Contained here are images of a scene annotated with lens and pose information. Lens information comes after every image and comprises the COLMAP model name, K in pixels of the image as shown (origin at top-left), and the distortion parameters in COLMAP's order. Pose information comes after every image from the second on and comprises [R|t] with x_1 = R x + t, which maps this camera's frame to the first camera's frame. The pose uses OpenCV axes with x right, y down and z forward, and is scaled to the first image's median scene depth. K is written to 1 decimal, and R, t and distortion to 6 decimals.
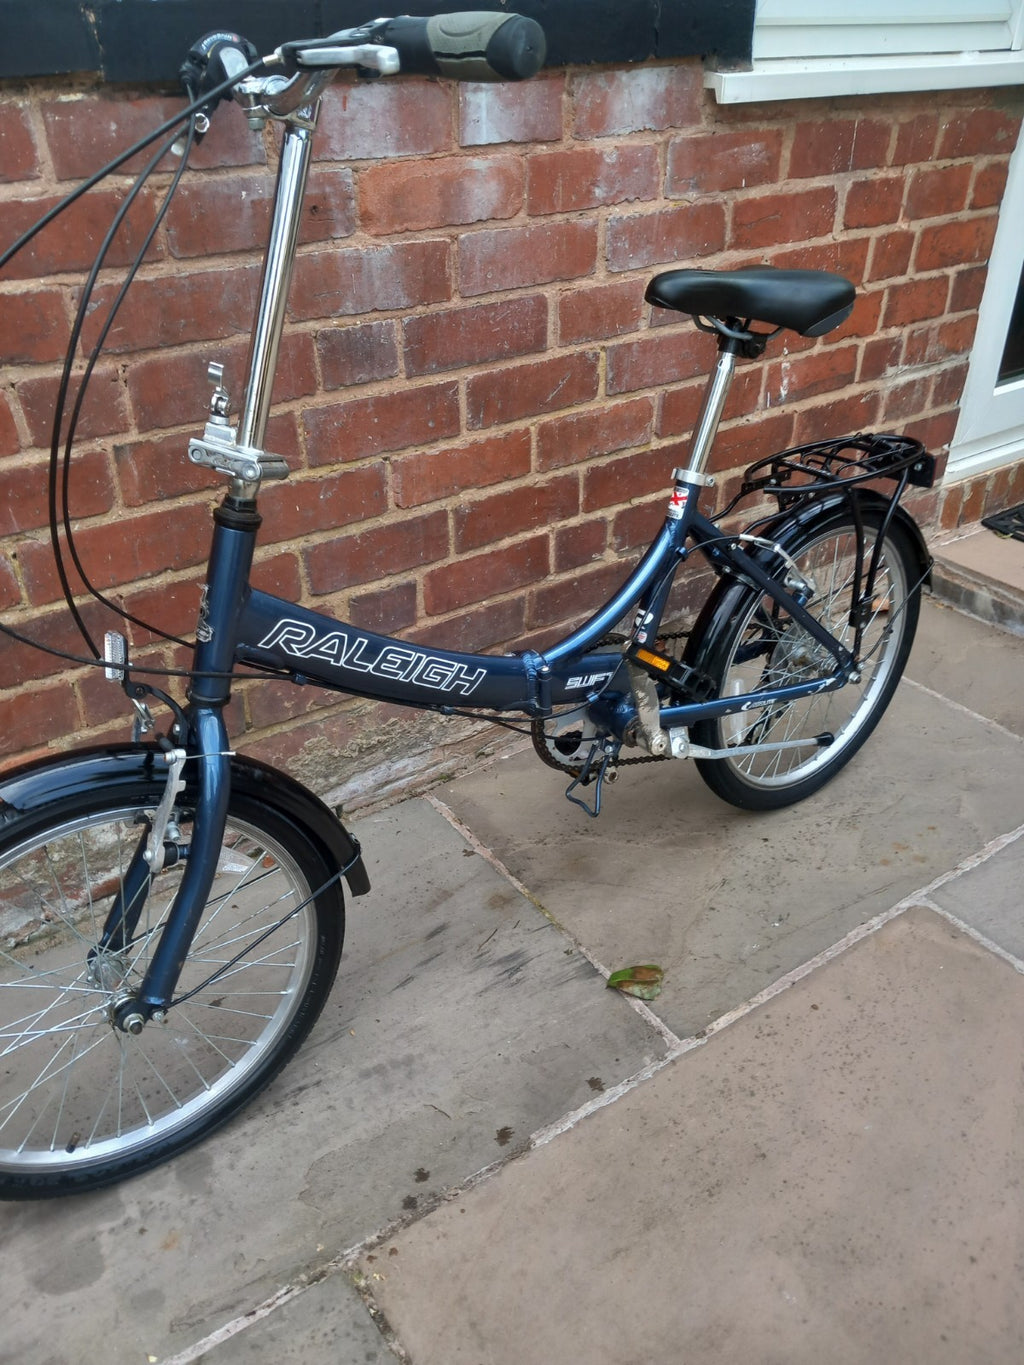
lens RADIAL K [[1070.0, 0, 511.5], [0, 1070.0, 678.2], [0, 0, 1]] dist [0.011867, -0.015946]
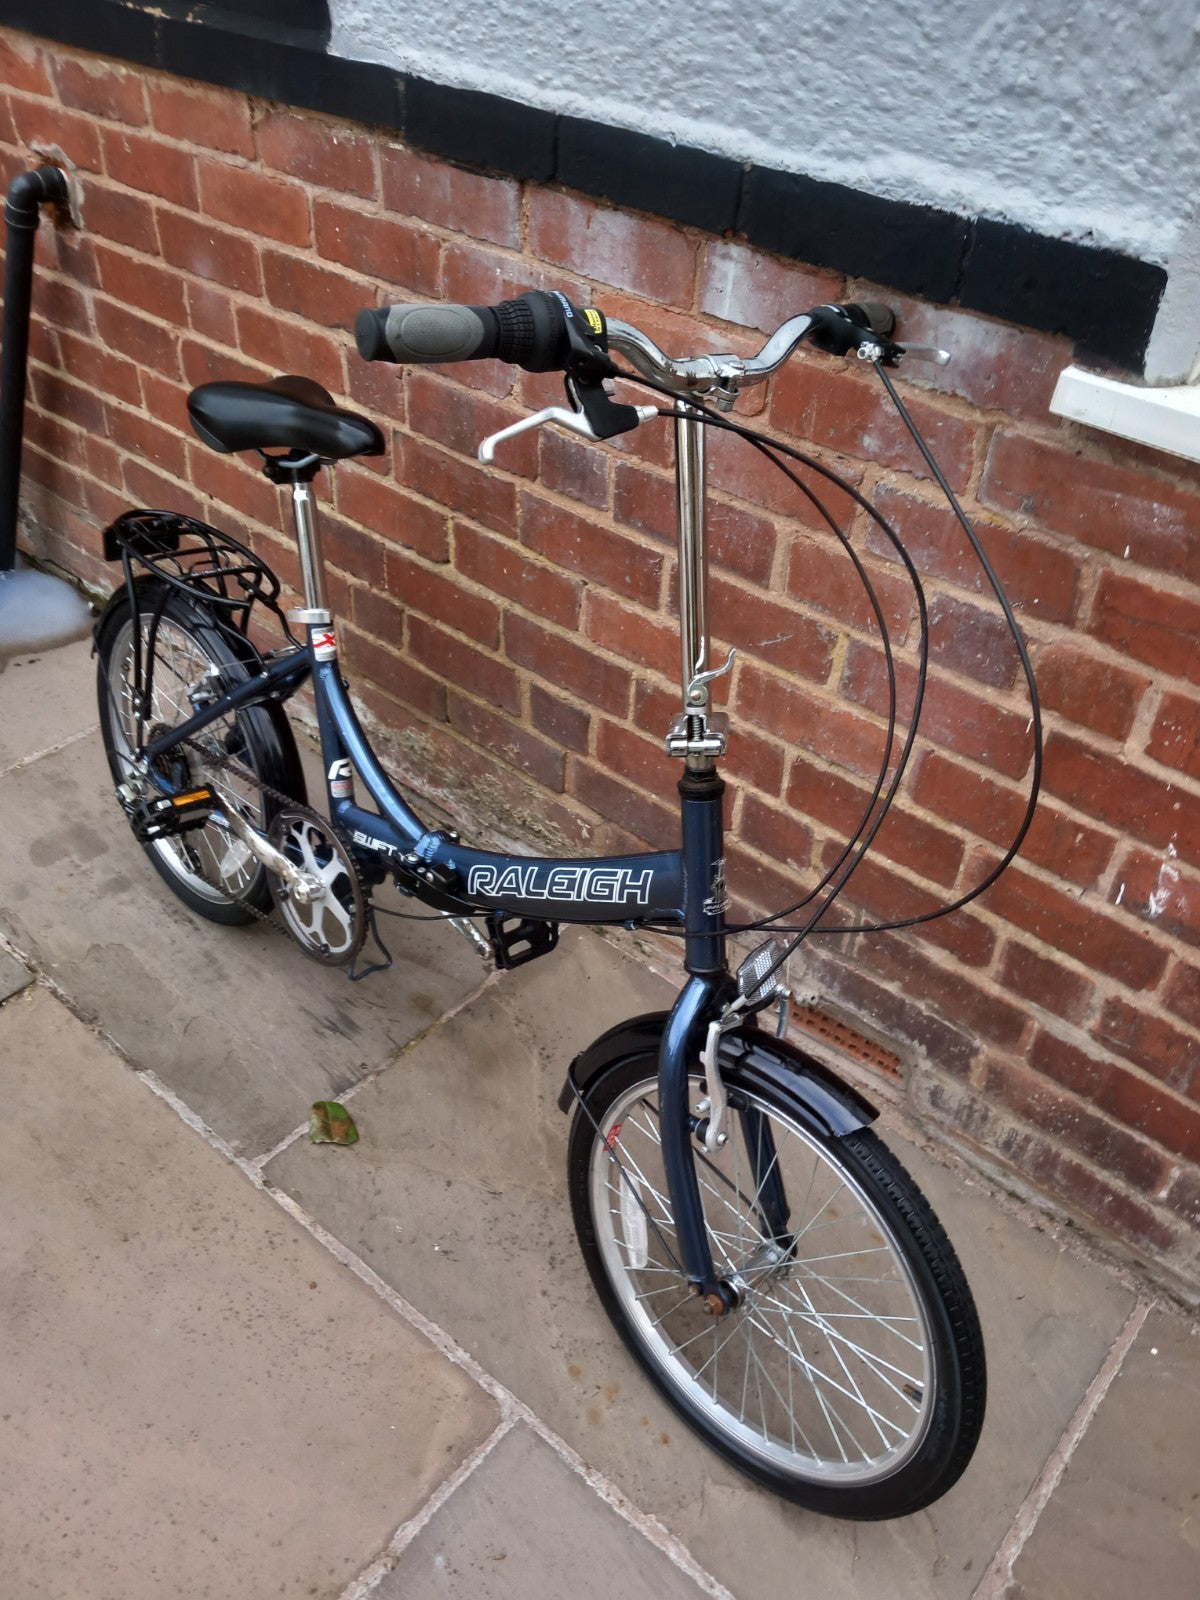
lens RADIAL K [[1254.2, 0, 598.2], [0, 1254.2, 822.7], [0, 0, 1]] dist [0.011867, -0.015946]
pose [[0.261173, 0.640881, -0.721845, 0.834608], [-0.567858, 0.706722, 0.421997, -0.537636], [0.780594, 0.299691, 0.548506, 0.471563]]
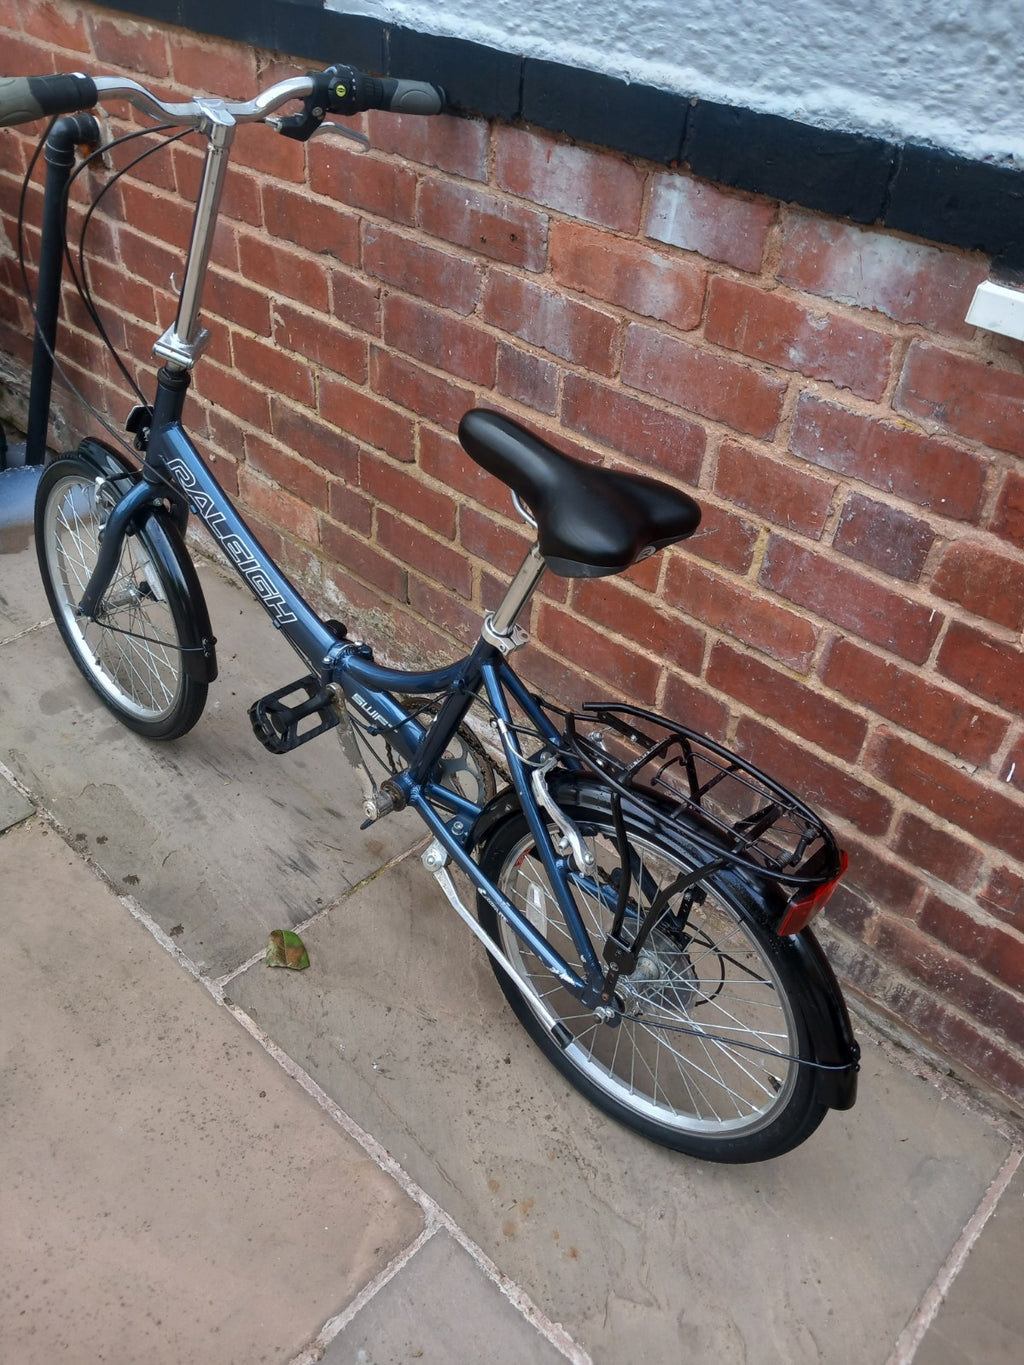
lens RADIAL K [[1070.0, 0, 505.6], [0, 1070.0, 690.5], [0, 0, 1]] dist [0.011867, -0.015946]
pose [[0.212969, 0.633388, -0.743952, 0.814674], [-0.584430, 0.692769, 0.422508, -0.502074], [0.782998, 0.344806, 0.517709, 0.506312]]
